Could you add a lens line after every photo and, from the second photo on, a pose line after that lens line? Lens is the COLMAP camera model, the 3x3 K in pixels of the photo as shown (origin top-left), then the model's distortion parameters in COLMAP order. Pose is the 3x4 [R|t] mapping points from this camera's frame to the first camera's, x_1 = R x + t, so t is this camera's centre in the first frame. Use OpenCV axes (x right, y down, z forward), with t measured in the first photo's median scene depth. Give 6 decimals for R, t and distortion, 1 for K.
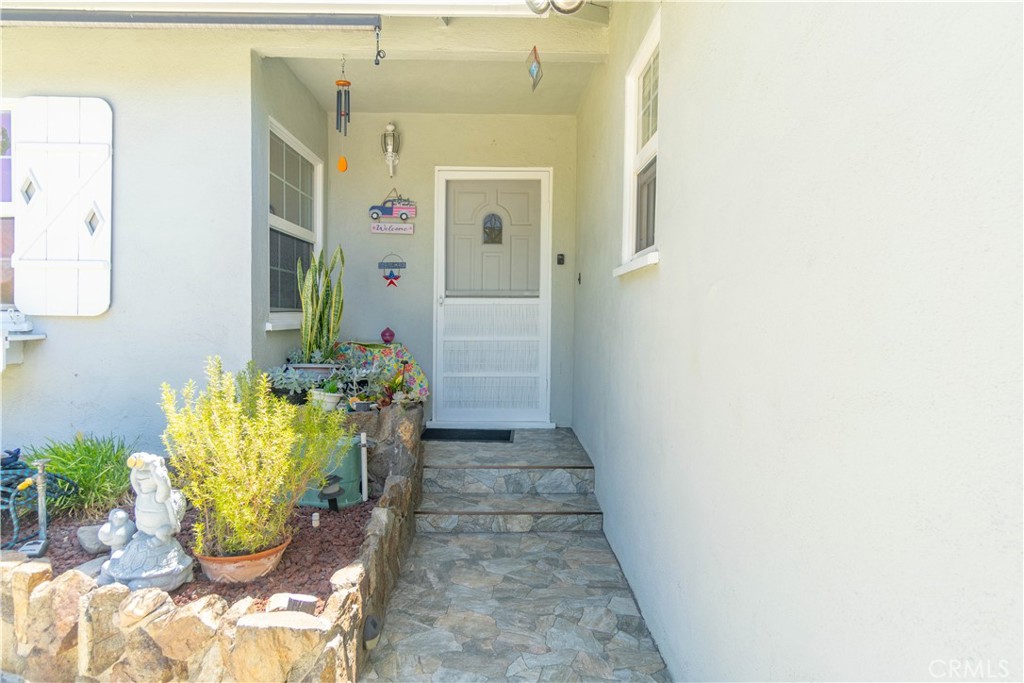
lens RADIAL K [[569.2, 0, 512.0], [0, 569.2, 341.5], [0, 0, 1]] dist [-0.001722, -0.000230]
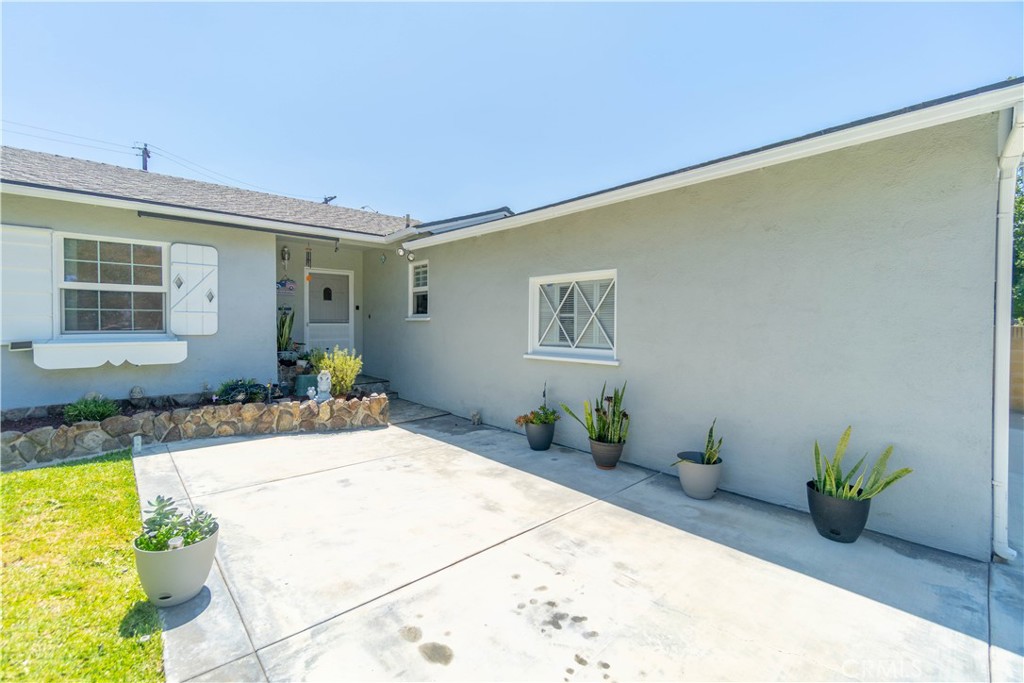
lens RADIAL K [[439.1, 0, 509.3], [0, 439.1, 331.4], [0, 0, 1]] dist [-0.010059, 0.000656]
pose [[0.744342, -0.011419, 0.667701, -0.711425], [0.024406, 0.999651, -0.010111, -0.003940], [-0.667352, 0.023822, 0.744361, -0.890194]]
